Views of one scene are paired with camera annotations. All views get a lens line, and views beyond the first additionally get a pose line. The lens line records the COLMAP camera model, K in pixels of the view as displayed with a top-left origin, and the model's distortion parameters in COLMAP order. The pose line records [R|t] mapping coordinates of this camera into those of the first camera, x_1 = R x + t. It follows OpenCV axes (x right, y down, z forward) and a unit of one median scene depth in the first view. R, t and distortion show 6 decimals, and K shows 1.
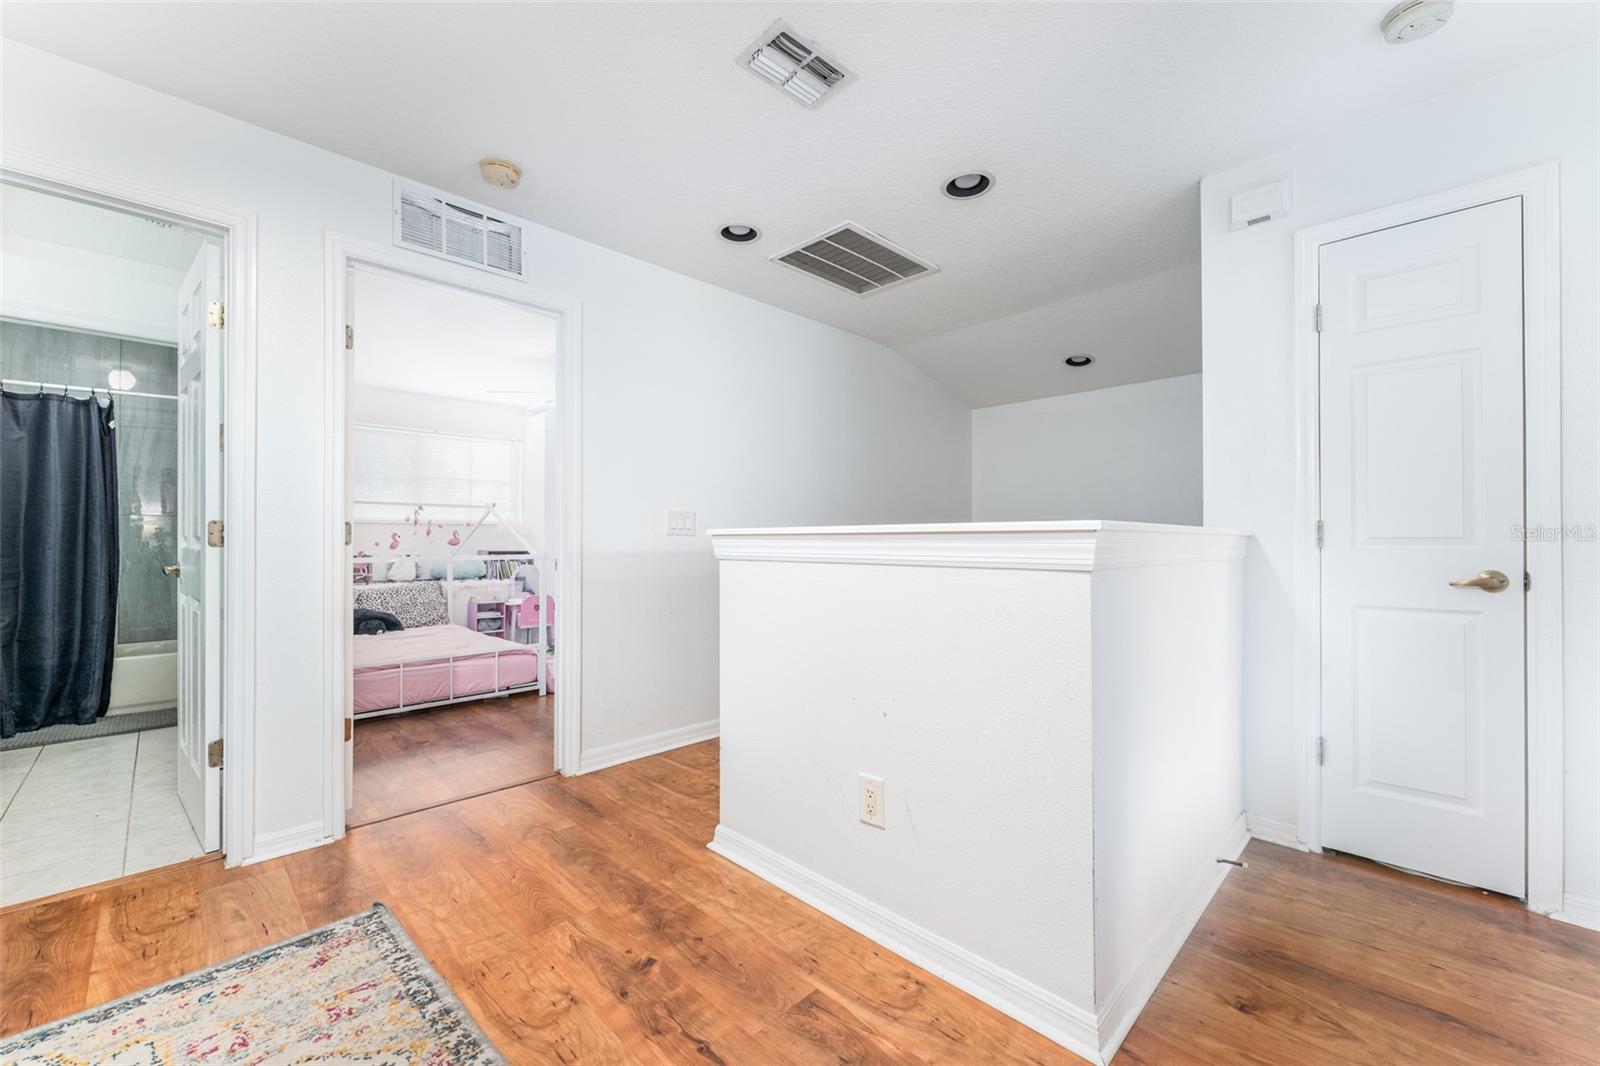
lens RADIAL K [[653.0, 0, 794.9], [0, 653.0, 533.4], [0, 0, 1]] dist [-0.001048, 0.000092]
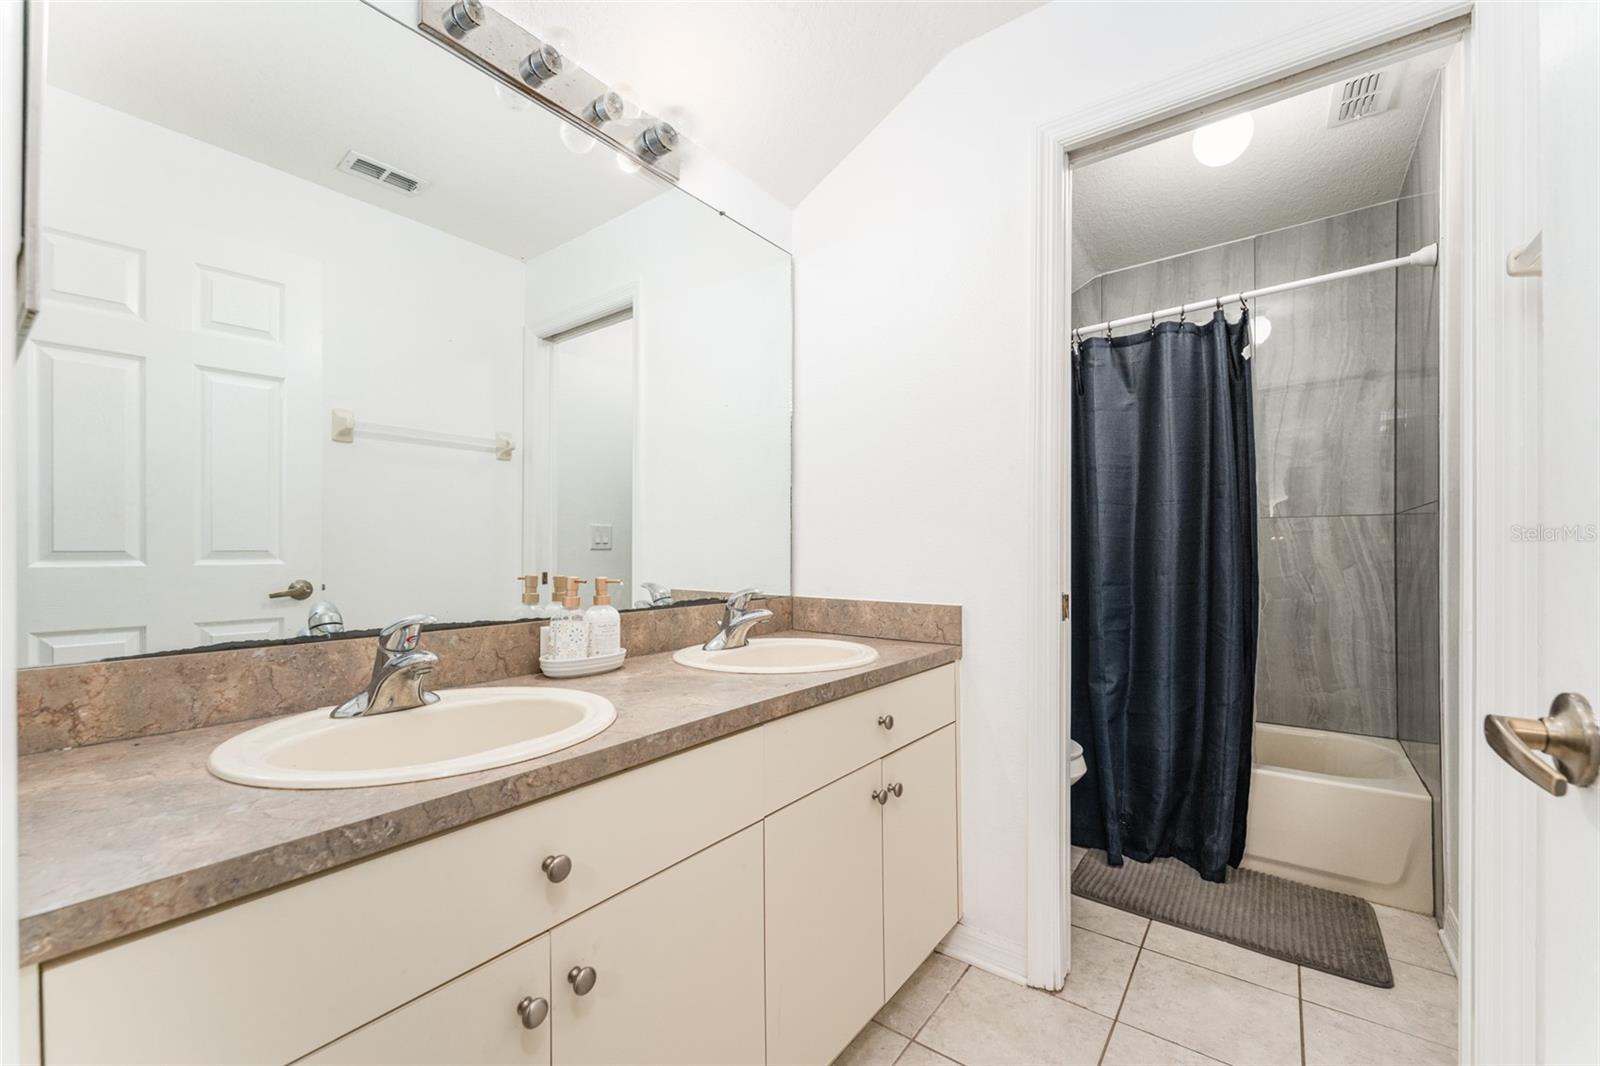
lens RADIAL K [[653.0, 0, 801.6], [0, 653.0, 552.8], [0, 0, 1]] dist [-0.001048, 0.000092]
pose [[0.165739, -0.001076, -0.986169, -0.559695], [0.006430, 0.999979, -0.000011, 0.001895], [0.986149, -0.006340, 0.165743, 0.531619]]
